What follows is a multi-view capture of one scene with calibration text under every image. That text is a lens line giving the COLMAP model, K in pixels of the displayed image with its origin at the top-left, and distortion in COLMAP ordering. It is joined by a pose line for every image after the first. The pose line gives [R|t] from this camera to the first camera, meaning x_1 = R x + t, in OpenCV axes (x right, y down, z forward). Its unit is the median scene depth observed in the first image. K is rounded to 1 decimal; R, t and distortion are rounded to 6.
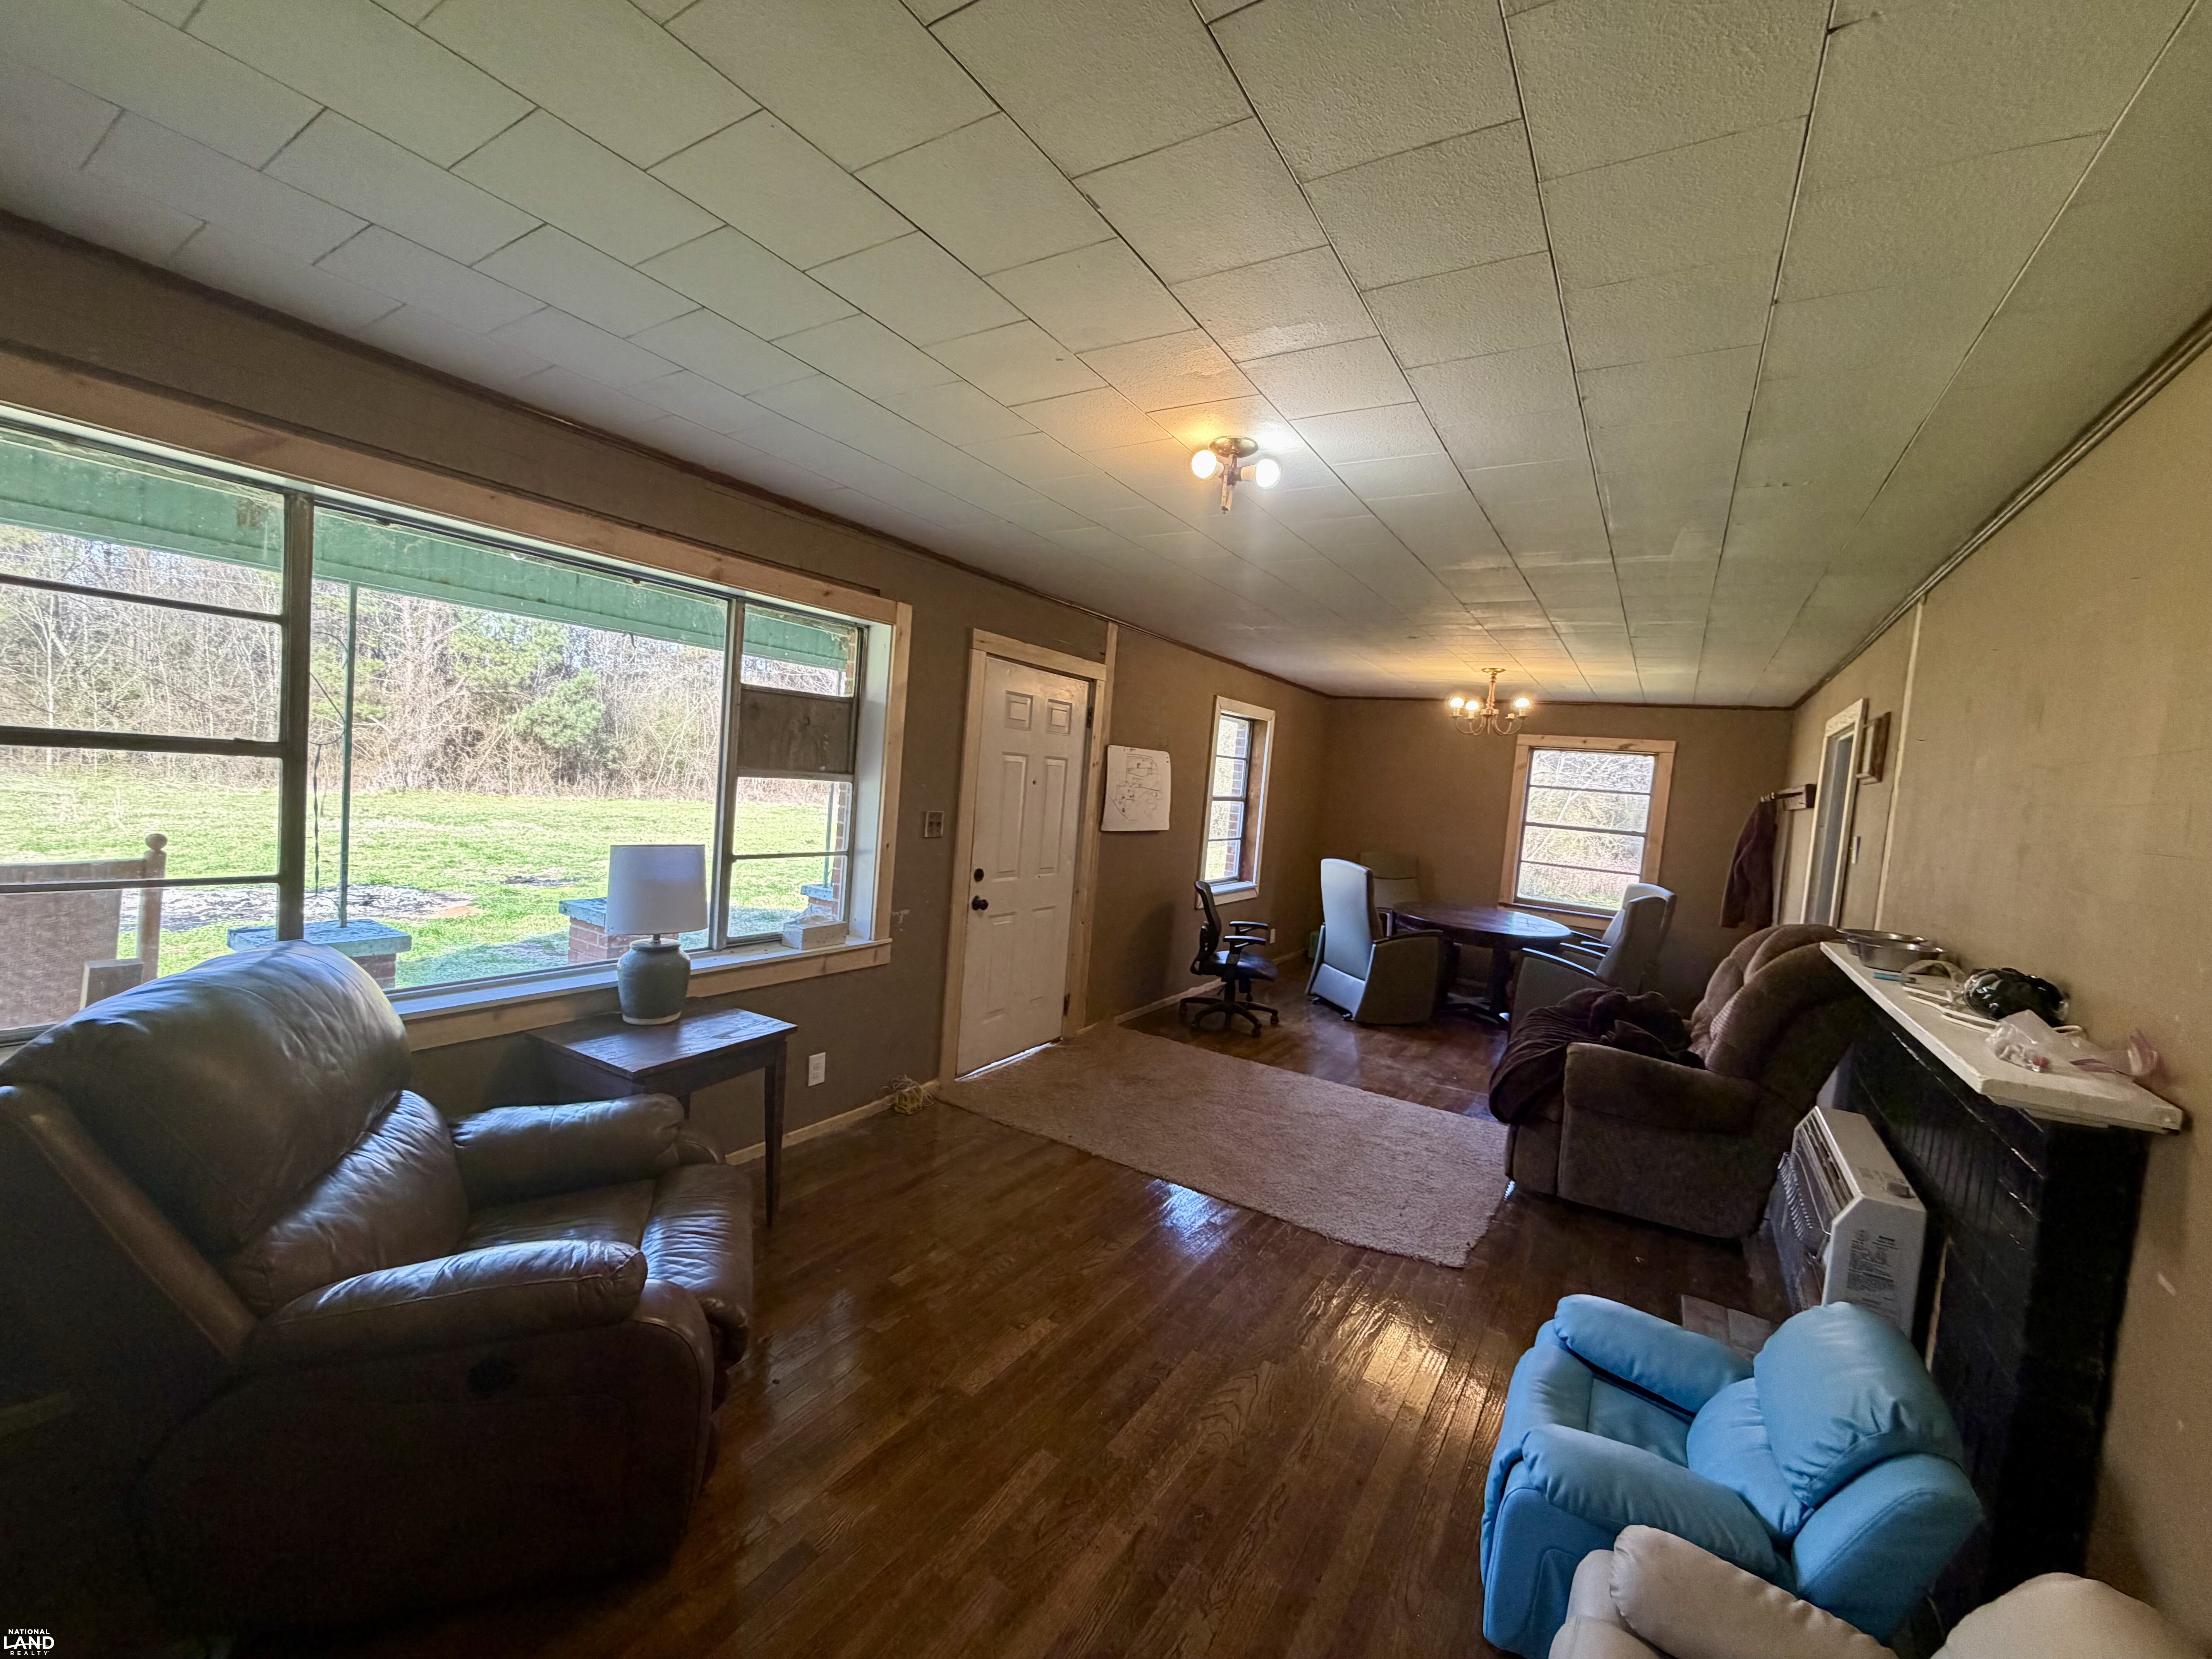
lens RADIAL K [[873.3, 0, 1114.6], [0, 873.3, 818.3], [0, 0, 1]] dist [-0.000946, -0.000172]
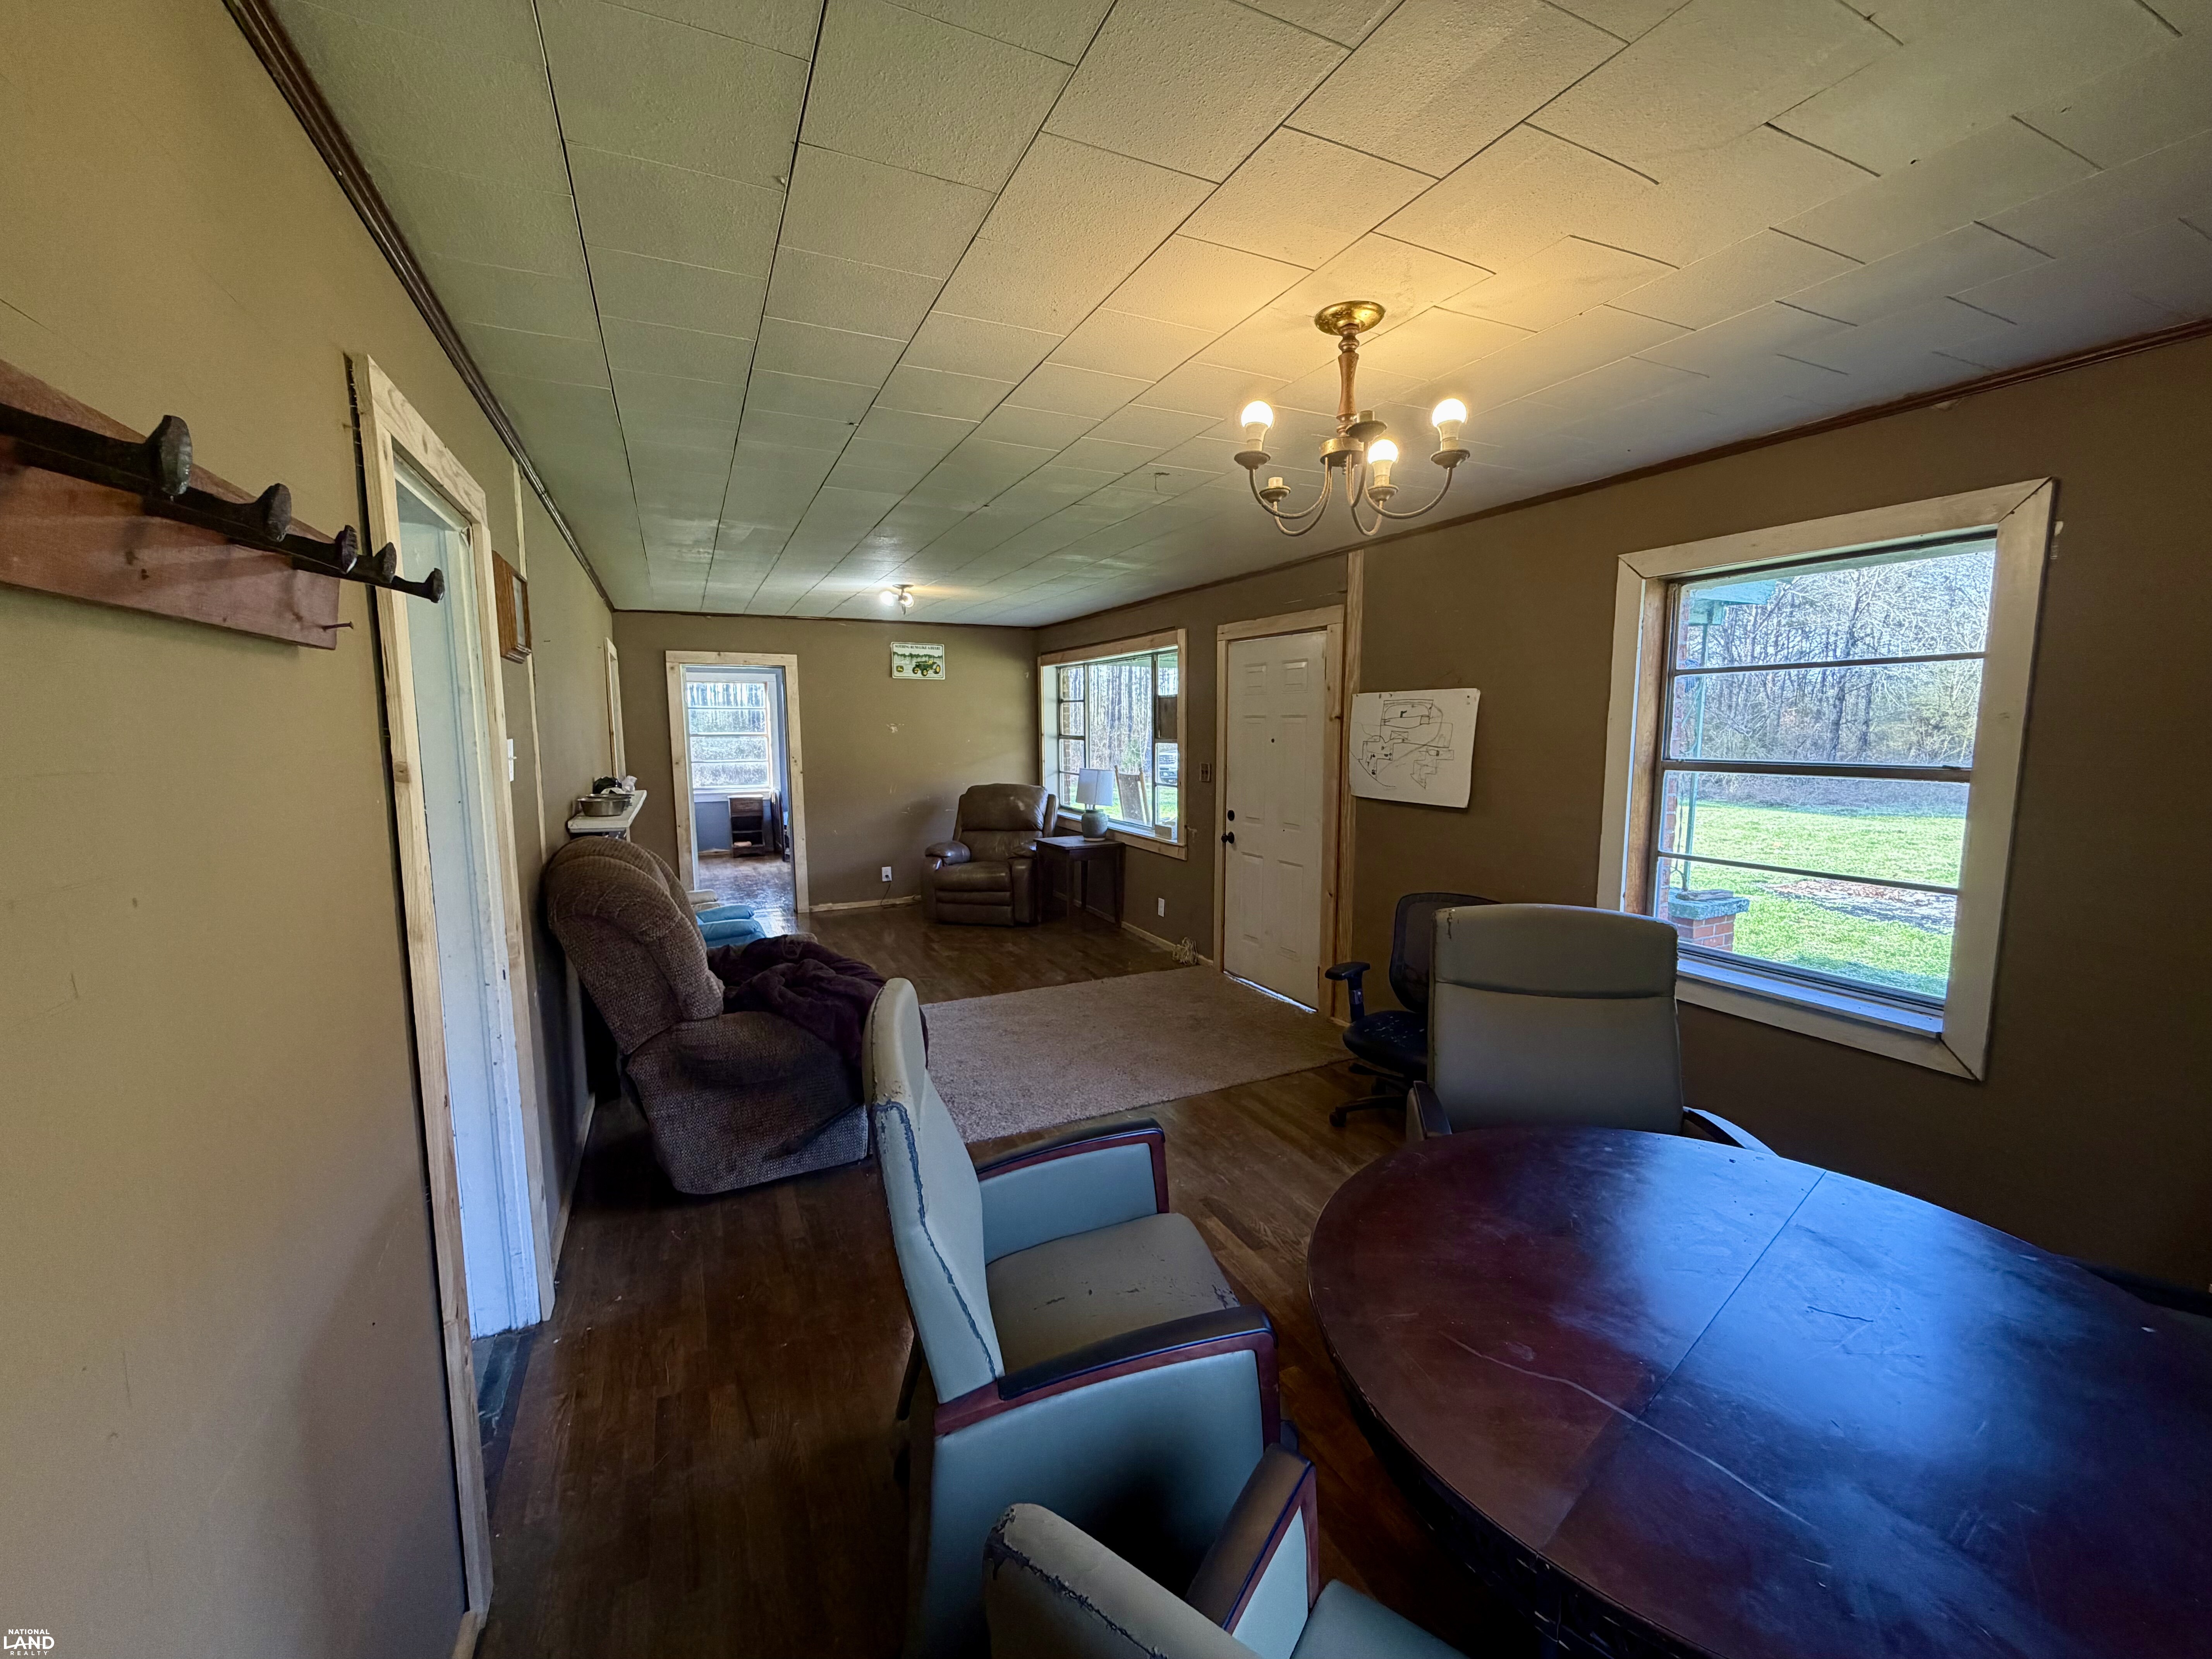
lens RADIAL K [[873.3, 0, 1111.1], [0, 873.3, 840.4], [0, 0, 1]] dist [-0.000946, -0.000172]
pose [[-0.508772, 0.026630, -0.860490, 0.943225], [-0.094944, 0.991689, 0.086827, 0.007151], [0.855650, 0.125873, -0.502015, 1.372778]]
